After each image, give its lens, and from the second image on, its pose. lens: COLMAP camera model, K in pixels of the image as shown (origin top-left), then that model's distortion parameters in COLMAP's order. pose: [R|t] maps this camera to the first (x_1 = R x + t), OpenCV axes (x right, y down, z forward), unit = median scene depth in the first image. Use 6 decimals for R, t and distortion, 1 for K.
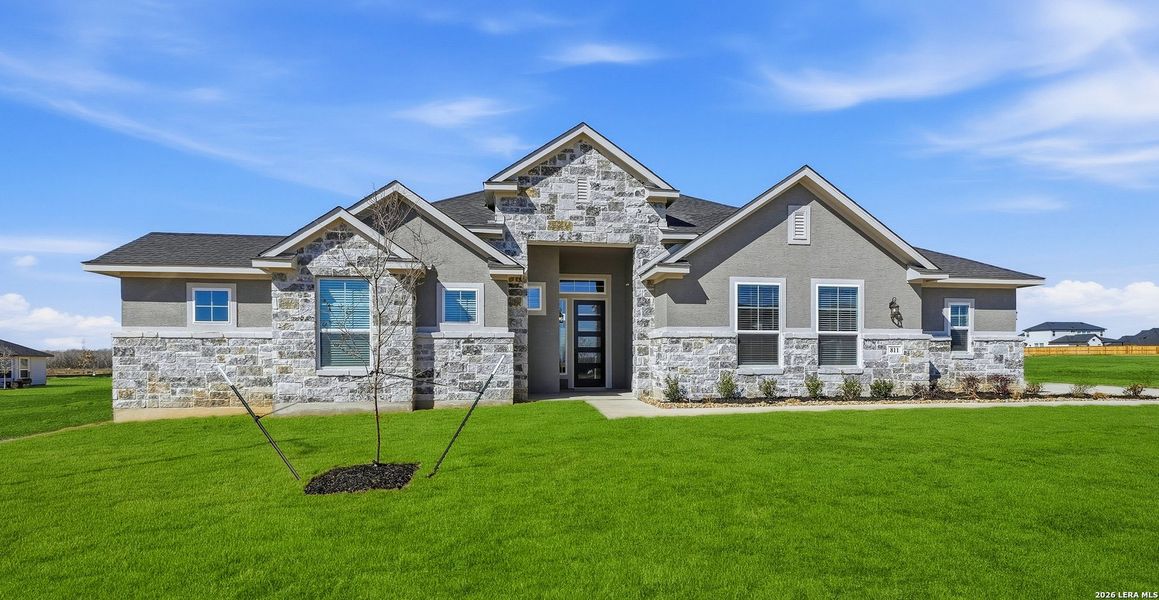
lens RADIAL K [[557.7, 0, 591.6], [0, 557.7, 364.7], [0, 0, 1]] dist [-0.003187, -0.000340]
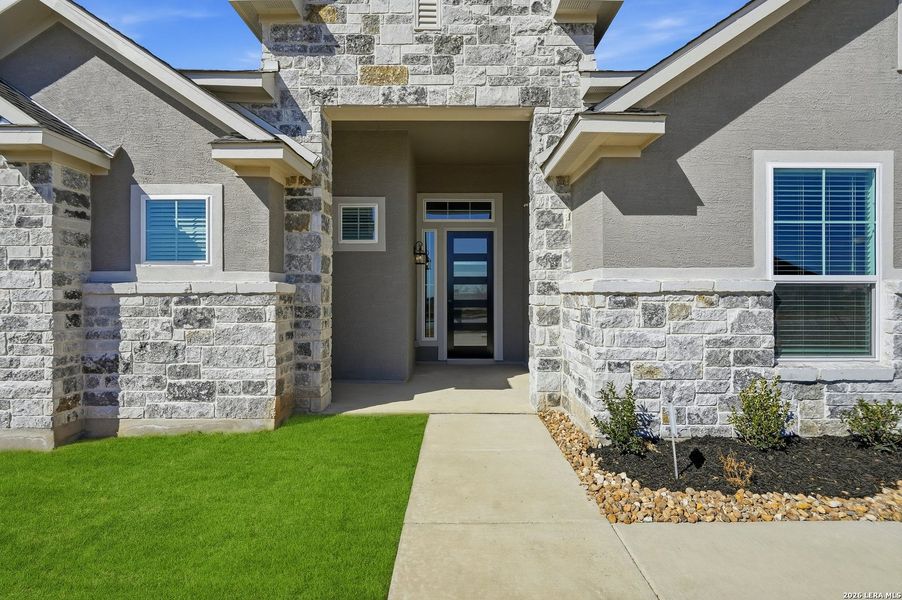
lens RADIAL K [[425.6, 0, 452.8], [0, 425.6, 292.0], [0, 0, 1]] dist [-0.007479, 0.001783]
pose [[0.989967, 0.000595, -0.141296, 0.064293], [-0.003064, 0.999846, -0.017258, -0.042111], [0.141264, 0.017518, 0.989817, 0.638198]]
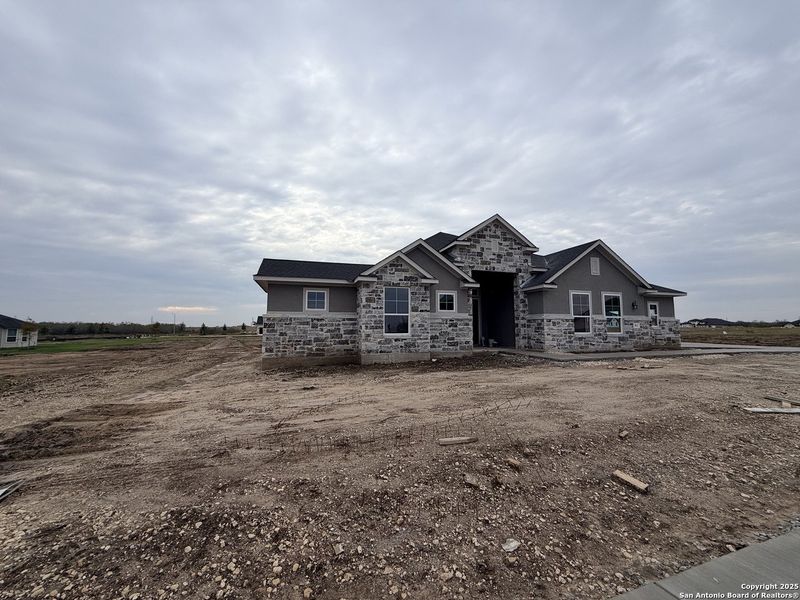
lens RADIAL K [[335.8, 0, 400.0], [0, 335.8, 300.0], [0, 0, 1]] dist [0.001123, 0.000056]
pose [[0.985923, 0.014357, 0.166585, -0.572310], [0.004185, 0.993876, -0.110424, 0.014764], [-0.167151, 0.109567, 0.979824, -0.115996]]
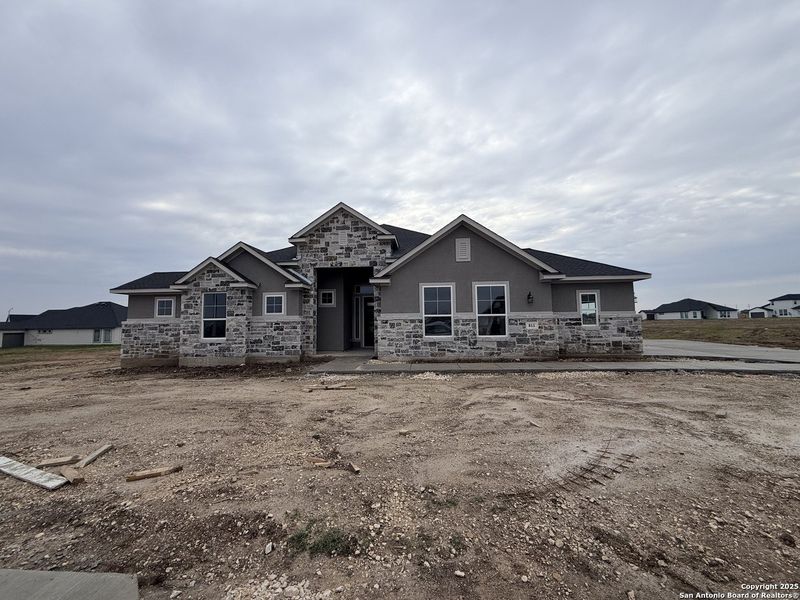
lens RADIAL K [[312.7, 0, 400.0], [0, 312.7, 300.0], [0, 0, 1]] dist [0.000811, 0.000118]
pose [[0.974661, -0.028042, -0.221922, 0.394296], [0.009107, 0.996263, -0.085890, -0.026716], [0.223501, 0.081692, 0.971274, 0.076357]]
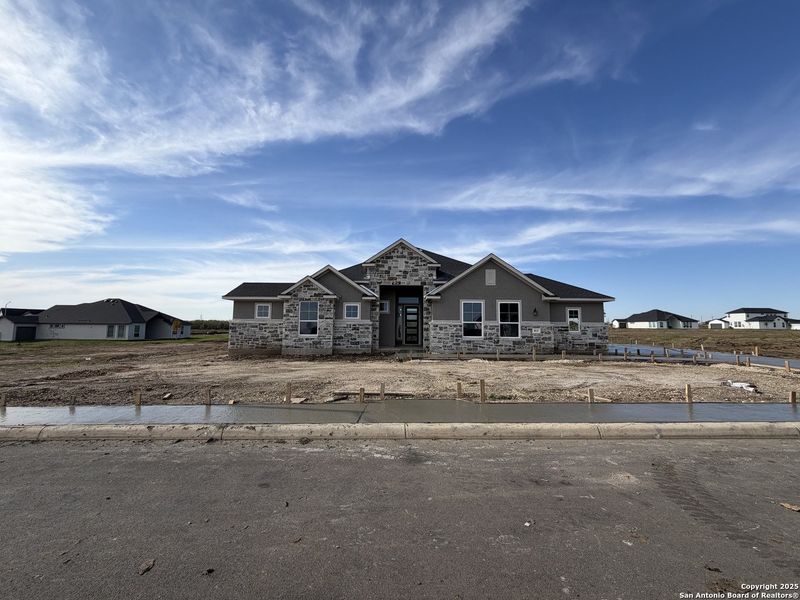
lens RADIAL K [[312.7, 0, 400.0], [0, 312.7, 300.0], [0, 0, 1]] dist [0.000811, 0.000118]
pose [[0.985549, -0.002438, -0.169375, 0.219479], [-0.013745, 0.995449, -0.094304, -0.024286], [0.168834, 0.095270, 0.981030, -0.364812]]
